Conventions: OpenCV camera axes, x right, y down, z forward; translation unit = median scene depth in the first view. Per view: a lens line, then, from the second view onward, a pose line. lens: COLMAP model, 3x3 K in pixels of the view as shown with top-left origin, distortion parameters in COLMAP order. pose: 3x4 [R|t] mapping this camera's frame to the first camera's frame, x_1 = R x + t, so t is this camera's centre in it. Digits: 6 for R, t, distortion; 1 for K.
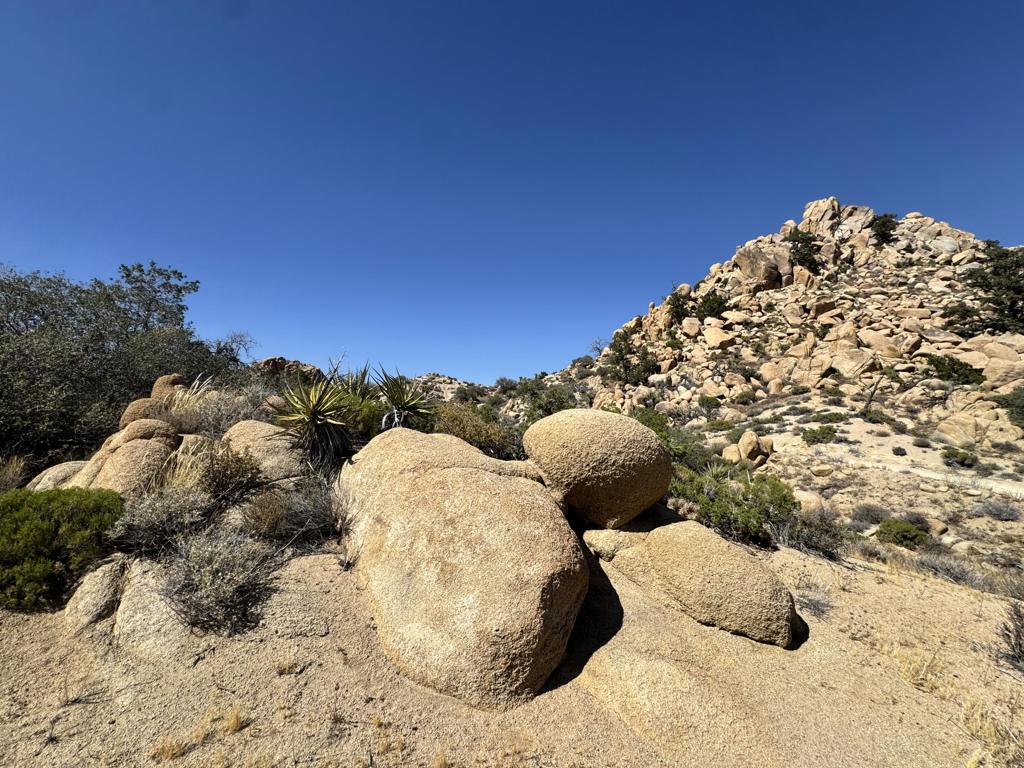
lens RADIAL K [[409.8, 0, 511.0], [0, 409.8, 383.1], [0, 0, 1]] dist [-0.005234, 0.001127]
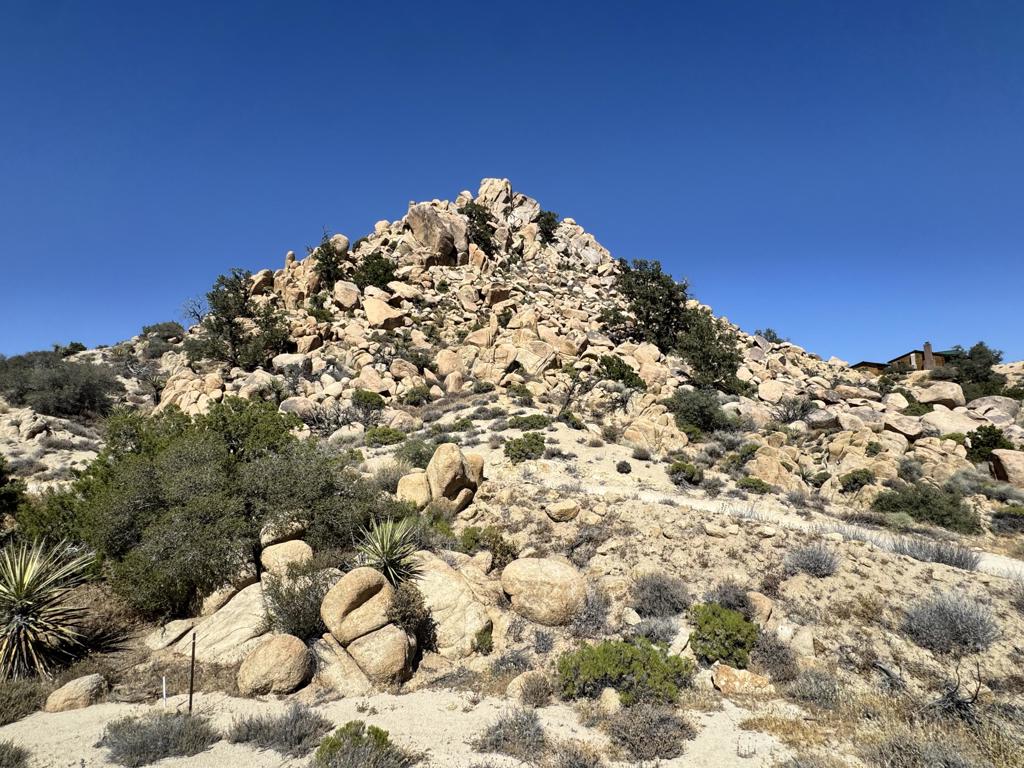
lens RADIAL K [[545.1, 0, 513.9], [0, 545.1, 383.8], [0, 0, 1]] dist [-0.004850, -0.000485]
pose [[0.749570, 0.050630, 0.659986, 0.077668], [-0.049484, 0.998567, -0.020402, 0.021942], [-0.660073, -0.017366, 0.751001, 0.177356]]
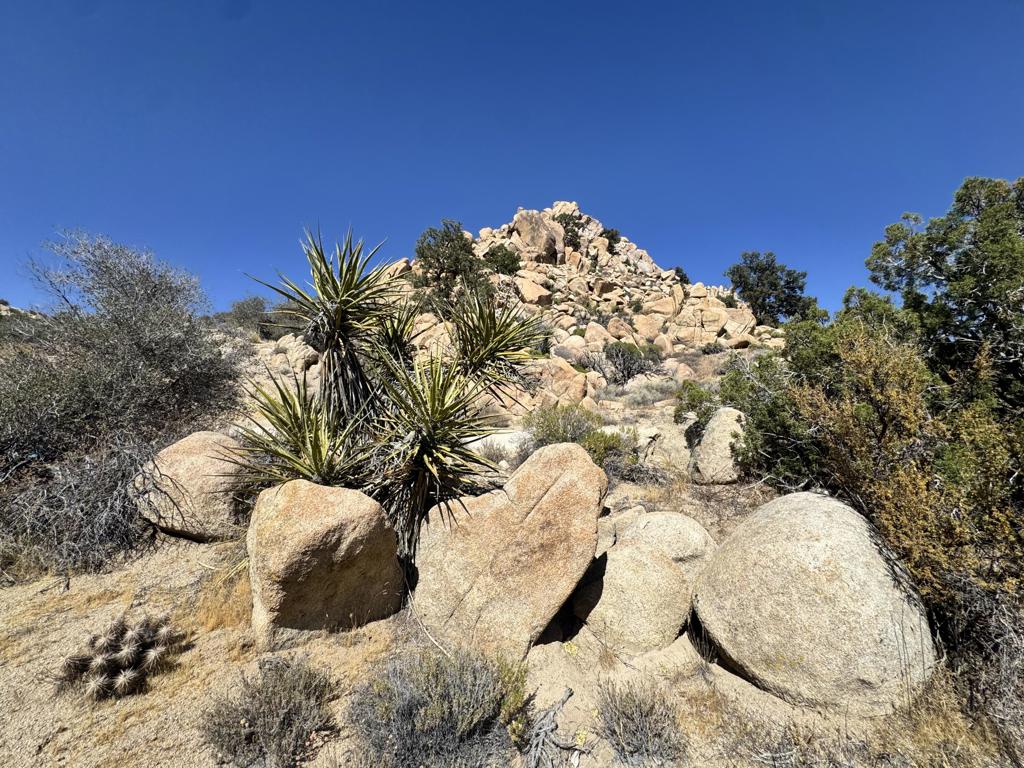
lens RADIAL K [[409.8, 0, 518.7], [0, 409.8, 382.5], [0, 0, 1]] dist [-0.005234, 0.001127]
pose [[0.744619, 0.064090, 0.664405, -0.005033], [-0.066465, 0.997552, -0.021738, 0.090246], [-0.664172, -0.027973, 0.747056, 0.544510]]
